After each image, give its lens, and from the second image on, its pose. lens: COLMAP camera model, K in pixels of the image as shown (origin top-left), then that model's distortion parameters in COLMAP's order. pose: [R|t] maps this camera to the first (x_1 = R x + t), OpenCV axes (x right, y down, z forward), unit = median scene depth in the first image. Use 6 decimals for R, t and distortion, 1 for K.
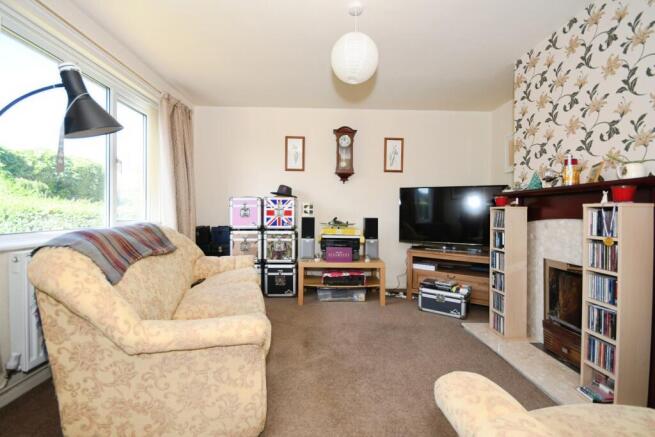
lens RADIAL K [[292.1, 0, 326.4], [0, 292.1, 208.1], [0, 0, 1]] dist [-0.002015, -0.000835]
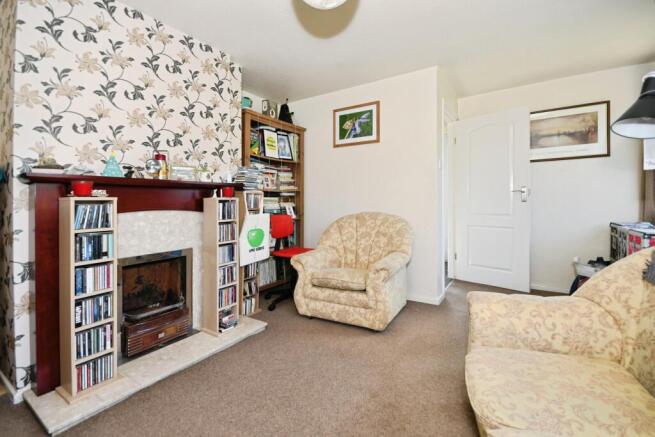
lens RADIAL K [[292.1, 0, 326.4], [0, 292.1, 208.1], [0, 0, 1]] dist [-0.002015, -0.000835]
pose [[-0.822641, -0.002619, 0.568555, -0.218997], [0.003921, 0.999939, 0.010279, 0.015625], [-0.568548, 0.010686, -0.822581, 1.228498]]
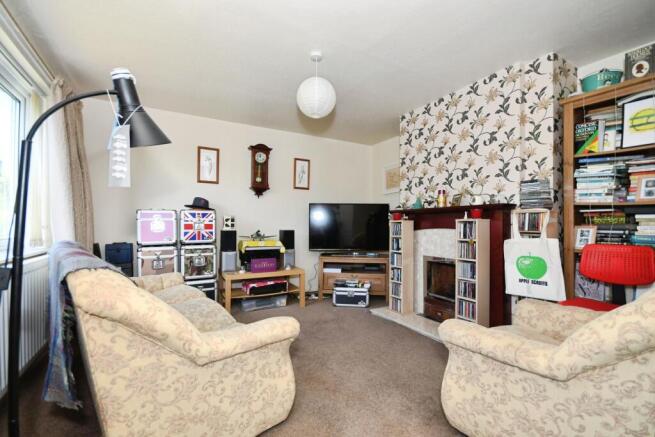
lens RADIAL K [[290.7, 0, 327.5], [0, 290.7, 218.5], [0, 0, 1]] dist [-0.000086, -0.000020]
pose [[0.880941, 0.001312, 0.473224, -0.345991], [0.000894, 0.999990, -0.004437, -0.008296], [-0.473225, 0.004332, 0.880931, -0.059838]]
